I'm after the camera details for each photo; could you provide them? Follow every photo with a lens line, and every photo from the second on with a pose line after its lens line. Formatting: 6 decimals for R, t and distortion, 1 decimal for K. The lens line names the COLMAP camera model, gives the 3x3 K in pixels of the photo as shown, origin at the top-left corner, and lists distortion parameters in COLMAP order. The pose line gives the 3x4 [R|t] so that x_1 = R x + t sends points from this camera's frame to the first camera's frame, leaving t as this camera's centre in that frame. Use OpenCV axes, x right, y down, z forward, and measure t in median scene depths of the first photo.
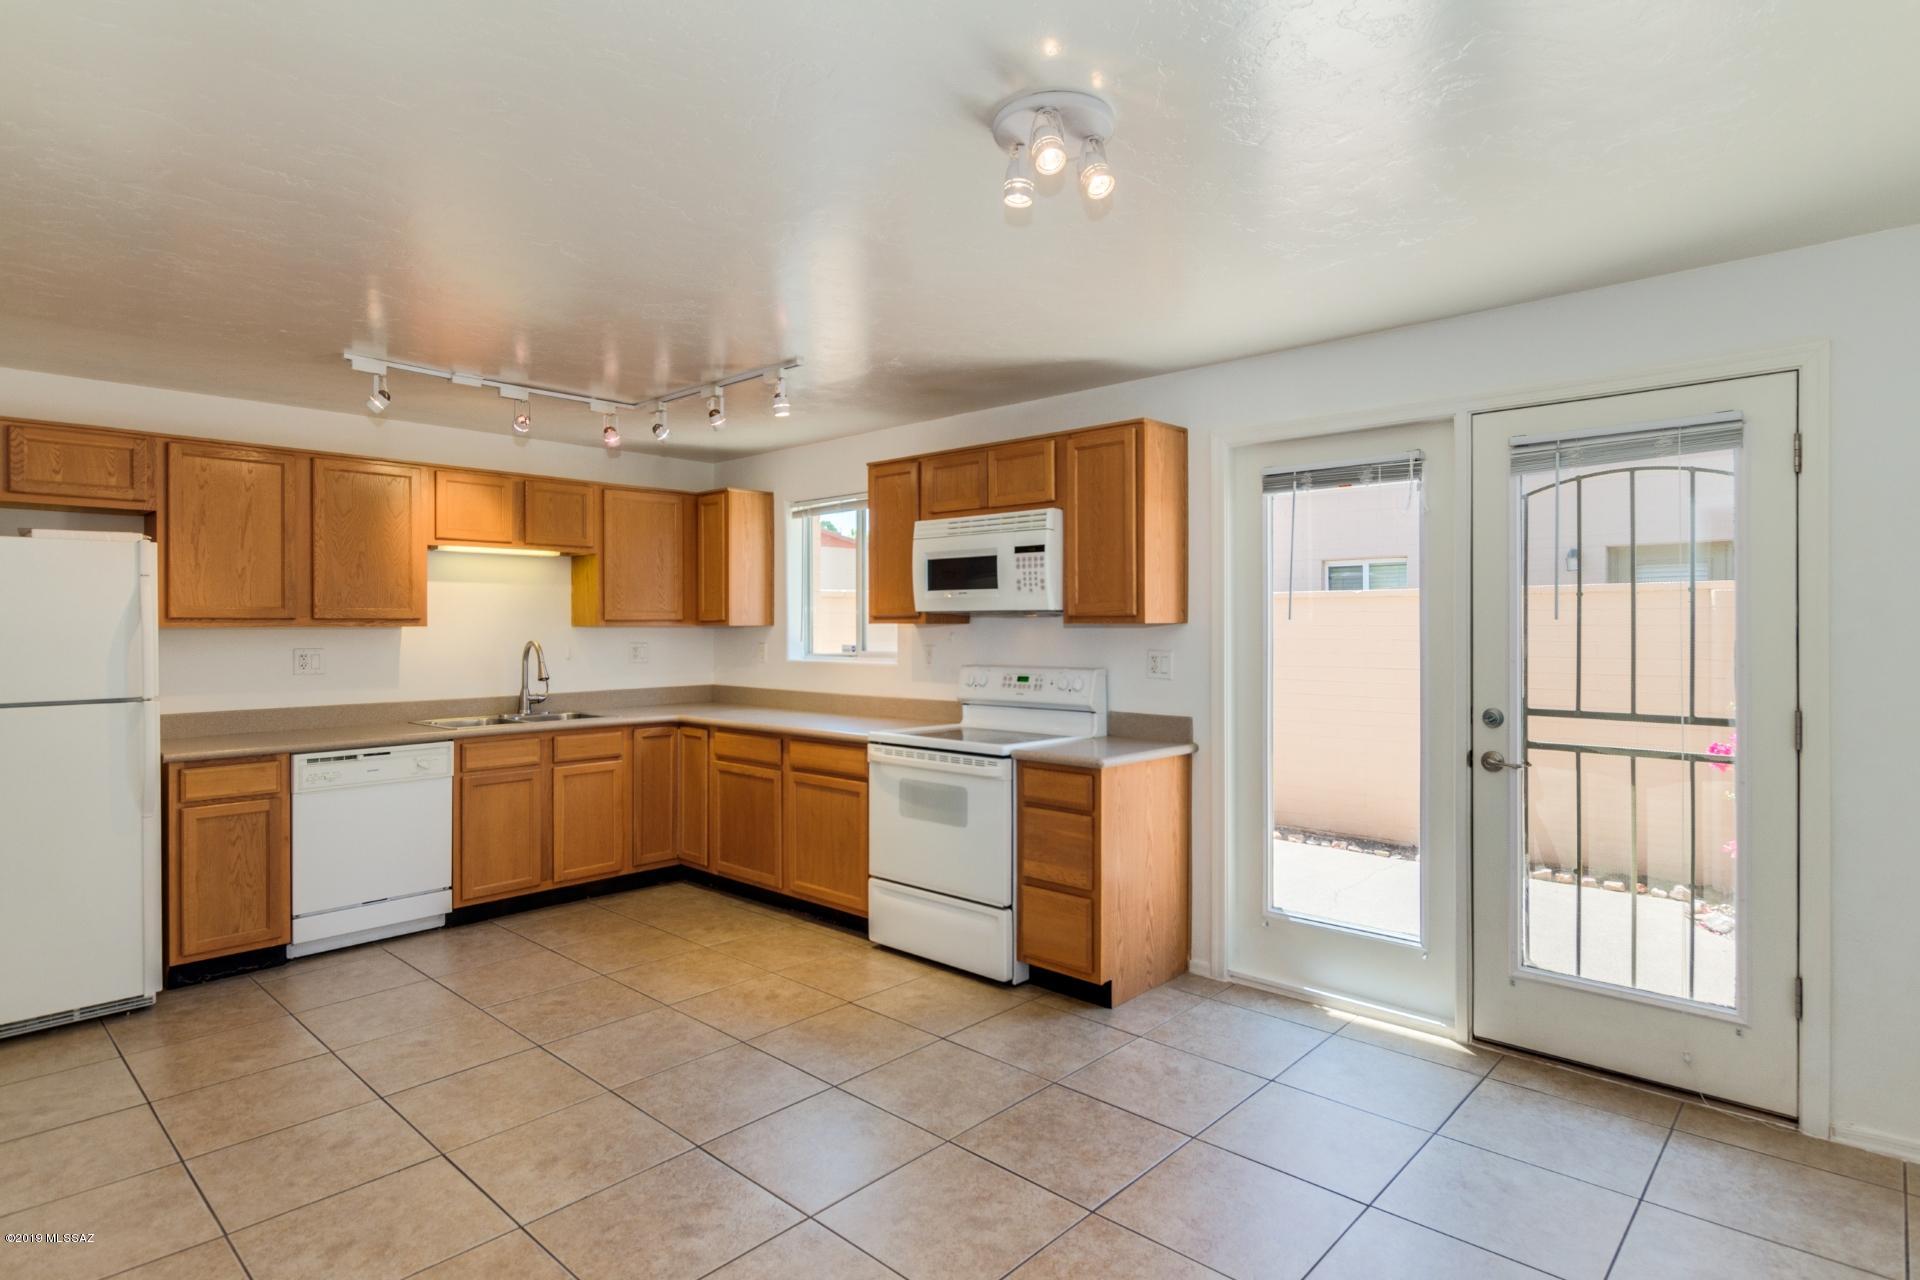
lens RADIAL K [[1002.7, 0, 958.8], [0, 1002.7, 633.6], [0, 0, 1]] dist [0.001503, 0.000492]
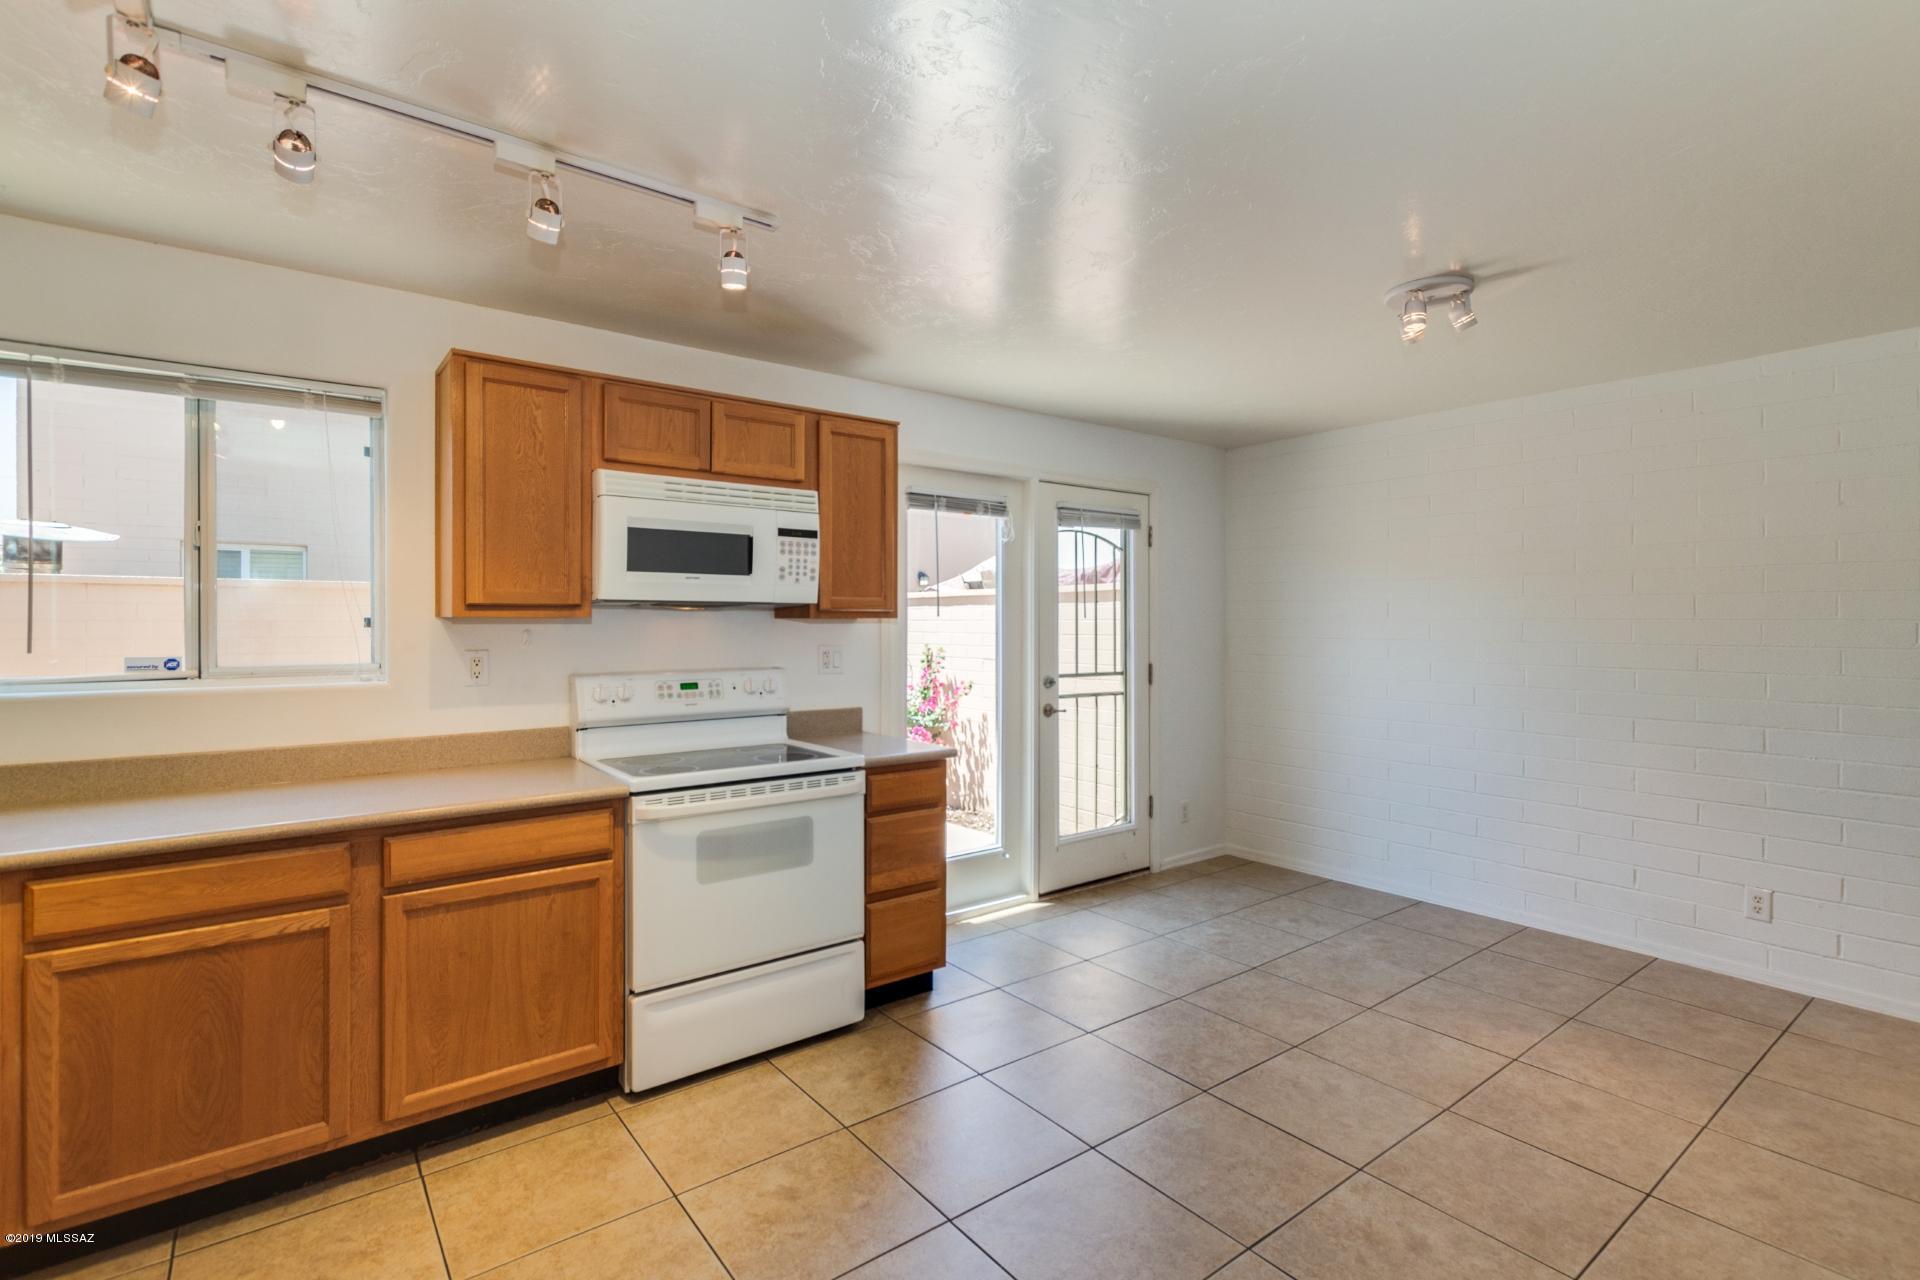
lens RADIAL K [[895.2, 0, 958.4], [0, 895.2, 628.3], [0, 0, 1]] dist [0.005864, 0.000590]
pose [[0.168489, -0.005560, 0.985688, -0.672257], [0.006513, 0.999969, 0.004527, -0.003744], [-0.985682, 0.005657, 0.168520, 0.724283]]
